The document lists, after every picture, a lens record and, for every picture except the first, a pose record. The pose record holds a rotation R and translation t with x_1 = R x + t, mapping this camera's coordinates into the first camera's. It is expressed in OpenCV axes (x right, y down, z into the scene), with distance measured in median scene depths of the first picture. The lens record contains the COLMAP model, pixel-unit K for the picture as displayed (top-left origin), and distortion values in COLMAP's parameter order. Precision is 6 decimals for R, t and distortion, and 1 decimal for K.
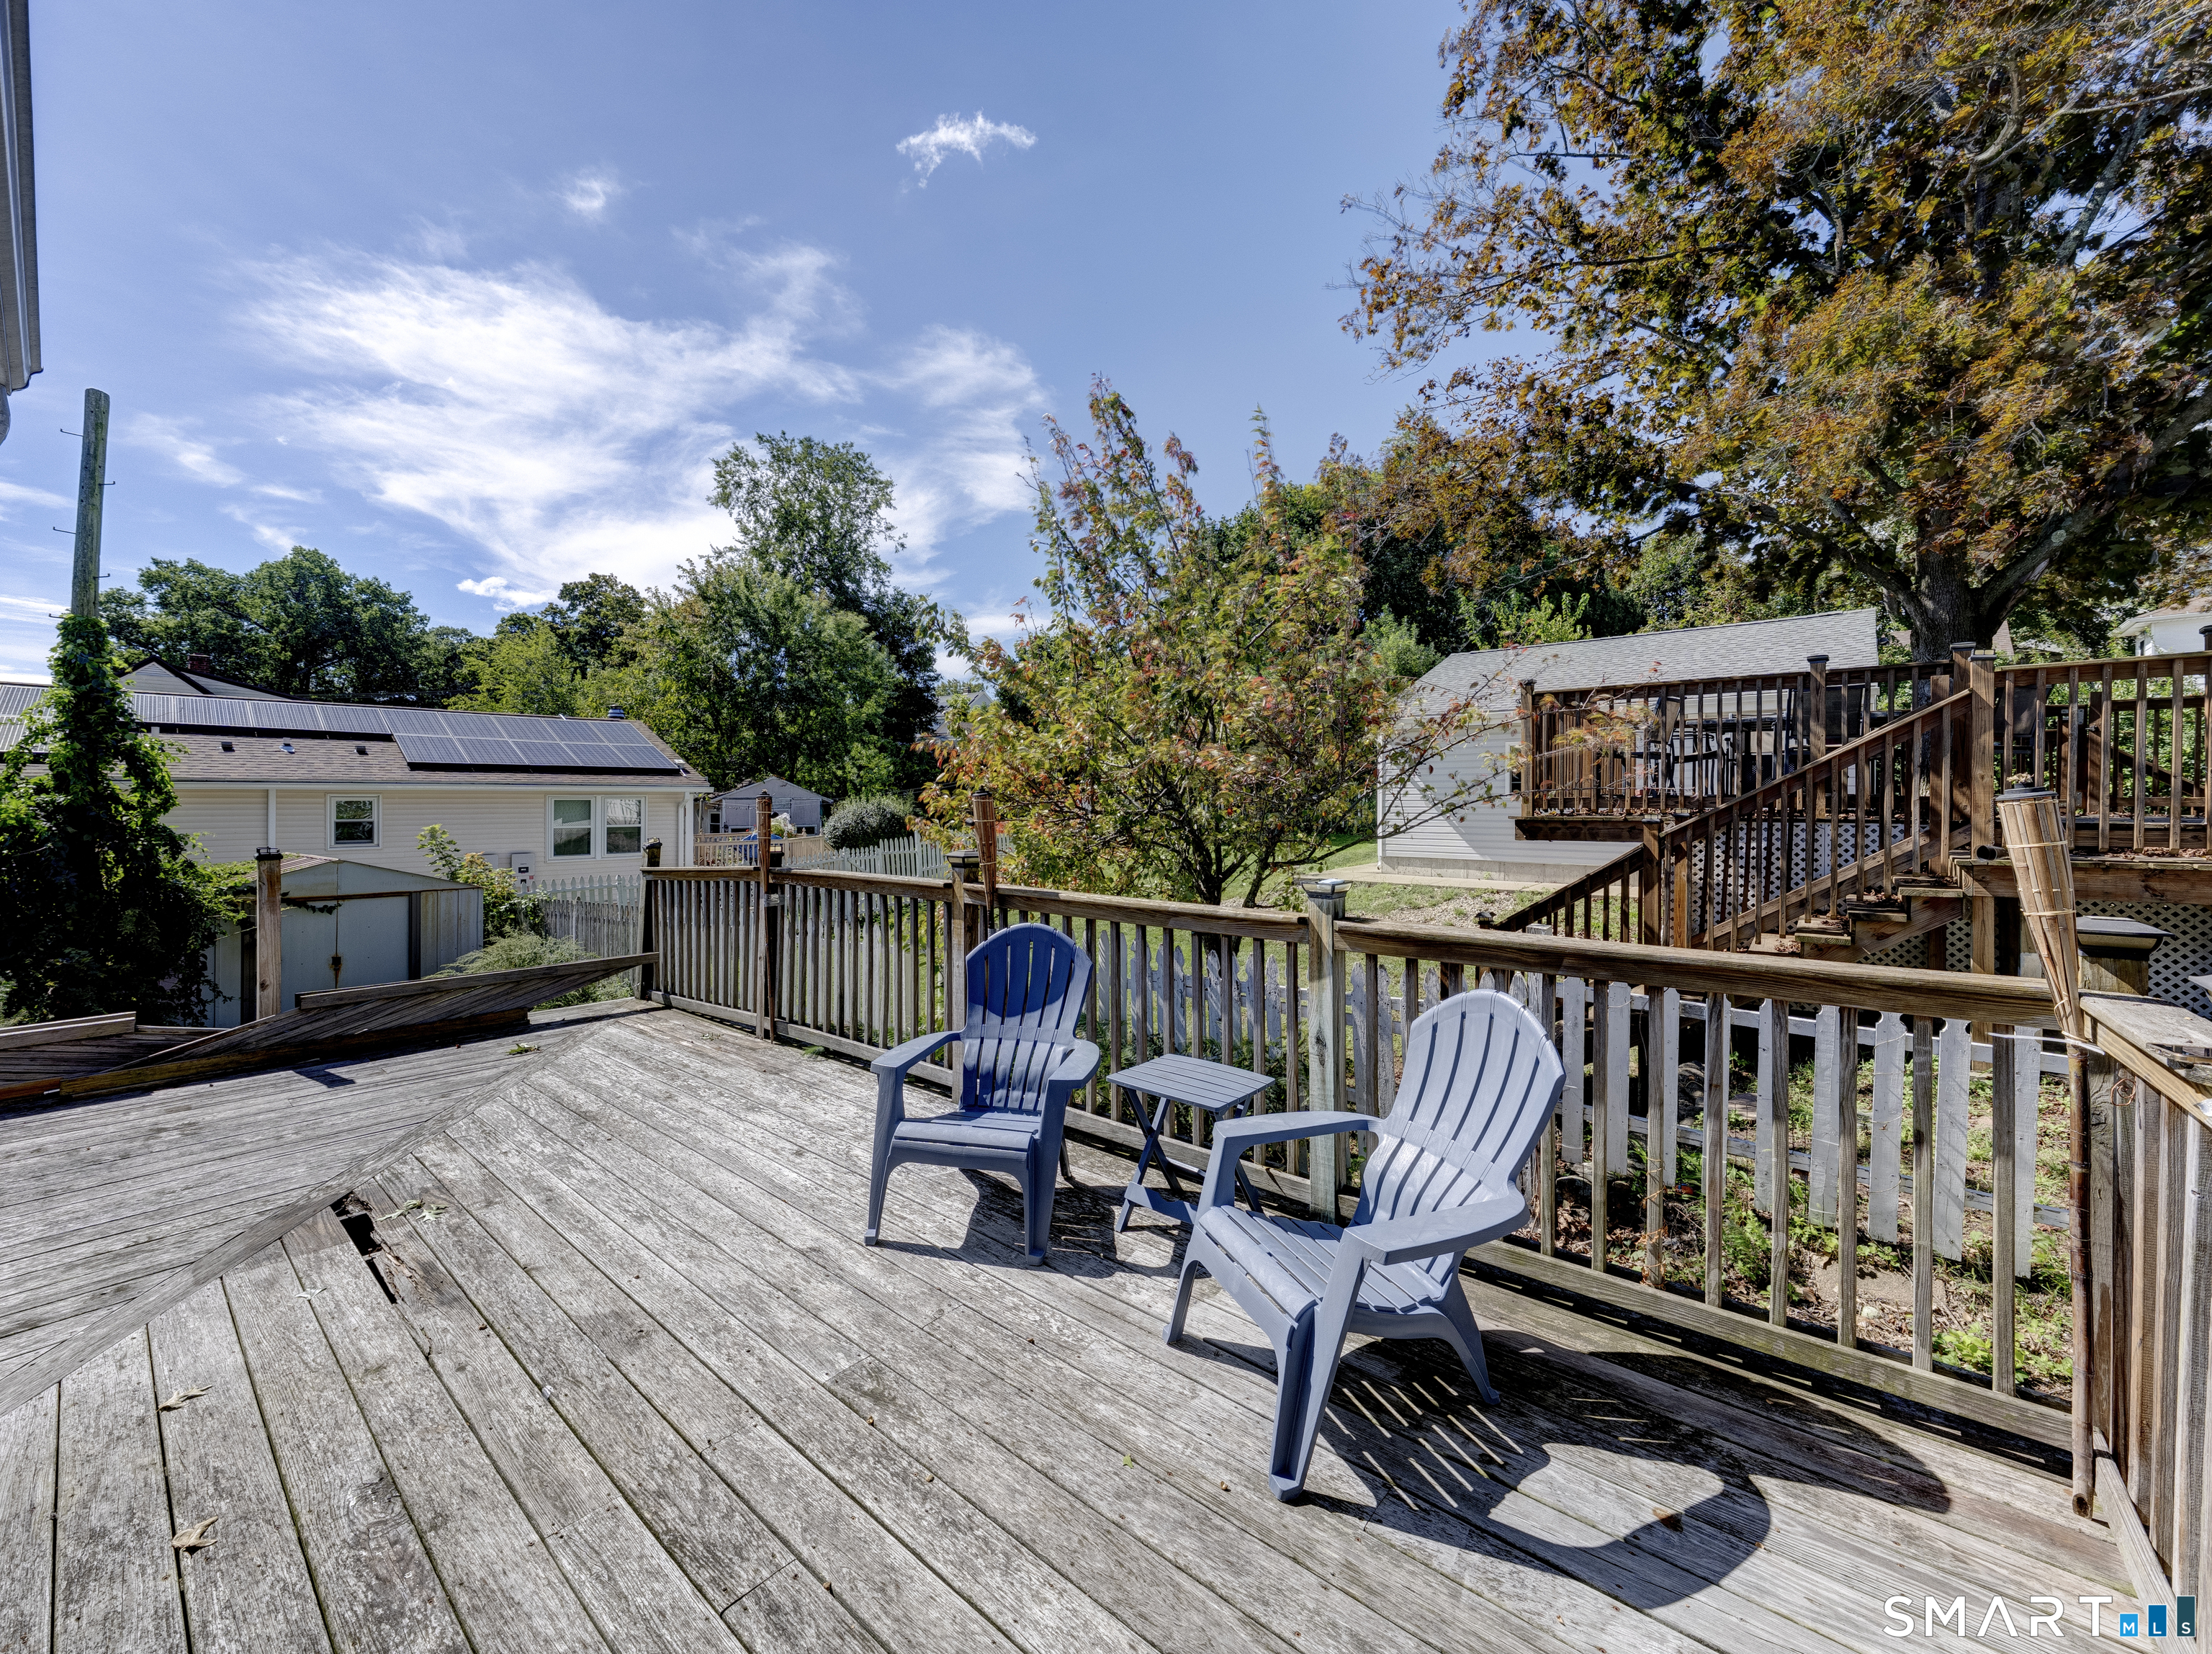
lens RADIAL K [[866.6, 0, 1108.2], [0, 866.6, 810.7], [0, 0, 1]] dist [-0.001820, -0.000245]
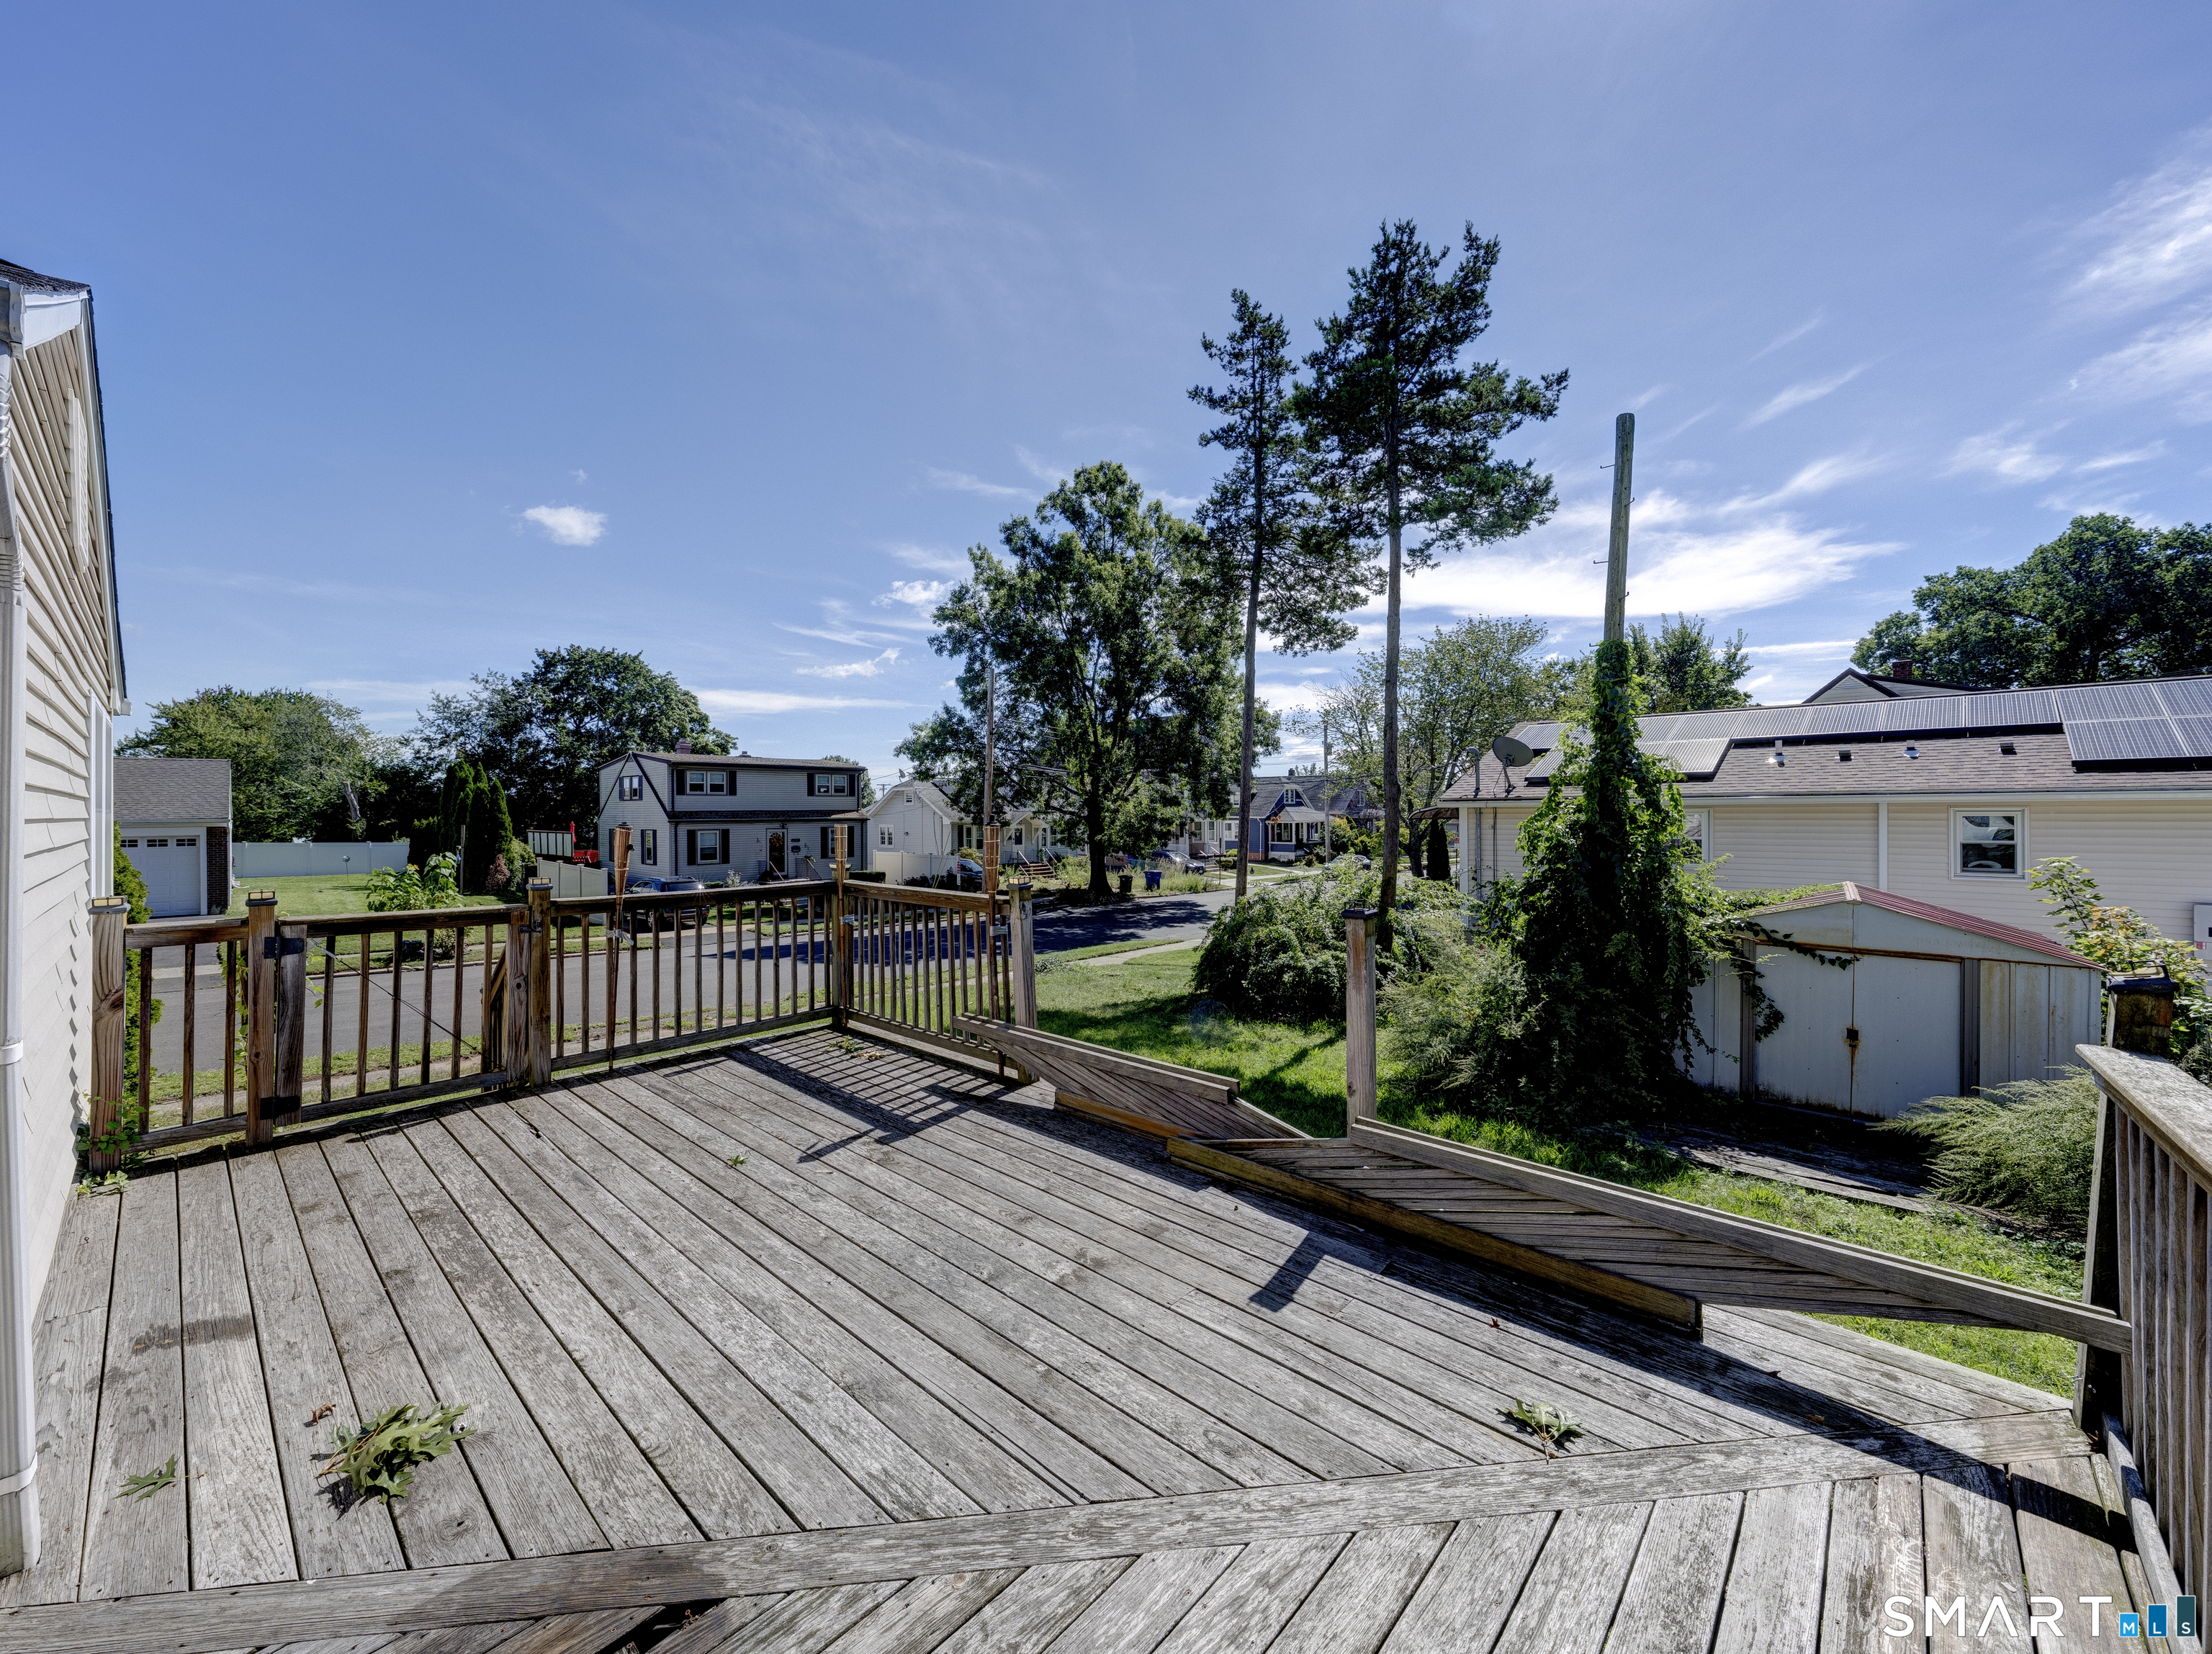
lens RADIAL K [[866.6, 0, 1108.2], [0, 866.6, 810.7], [0, 0, 1]] dist [-0.001820, -0.000245]
pose [[-0.051004, -0.002124, -0.998696, -0.022057], [-0.006900, 0.999975, -0.001774, -0.002765], [0.998675, 0.006800, -0.051017, 0.077912]]
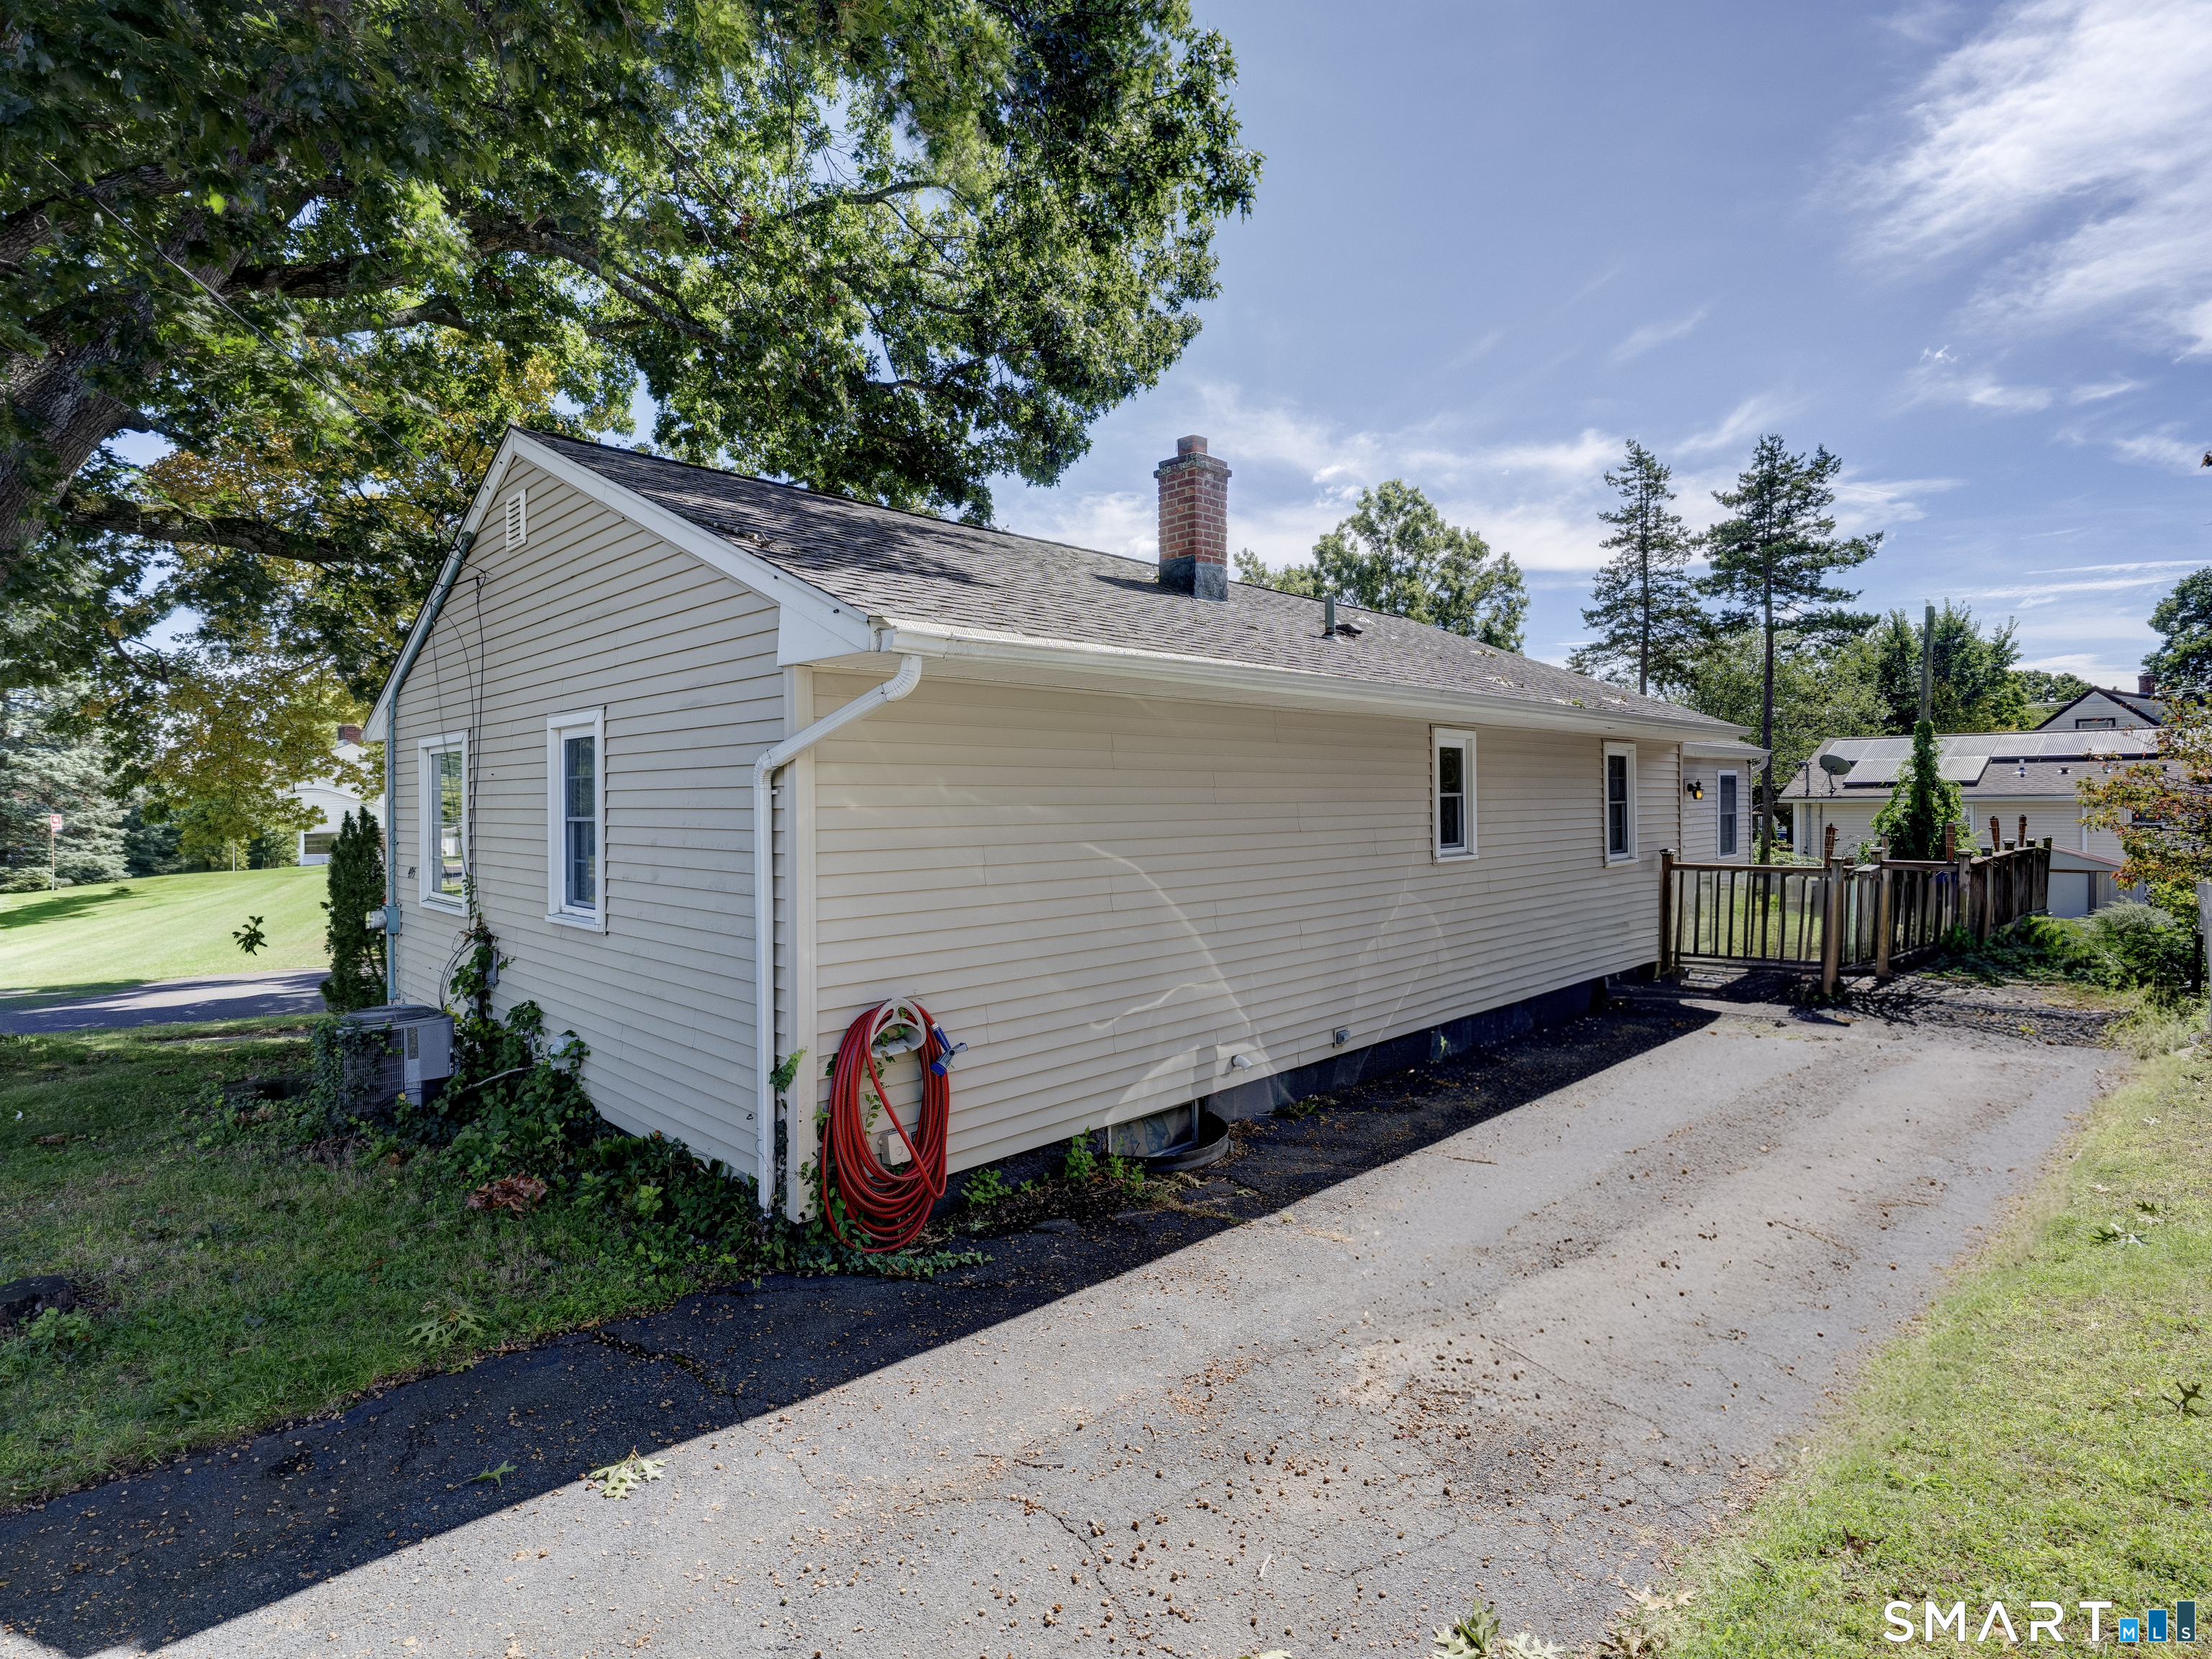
lens RADIAL K [[1126.1, 0, 1107.7], [0, 1126.1, 804.7], [0, 0, 1]] dist [0.000494, 0.000020]
pose [[-0.101152, 0.000931, -0.994871, 0.276800], [-0.003189, 0.999994, 0.001260, -0.004141], [0.994866, 0.003300, -0.101148, -0.107130]]
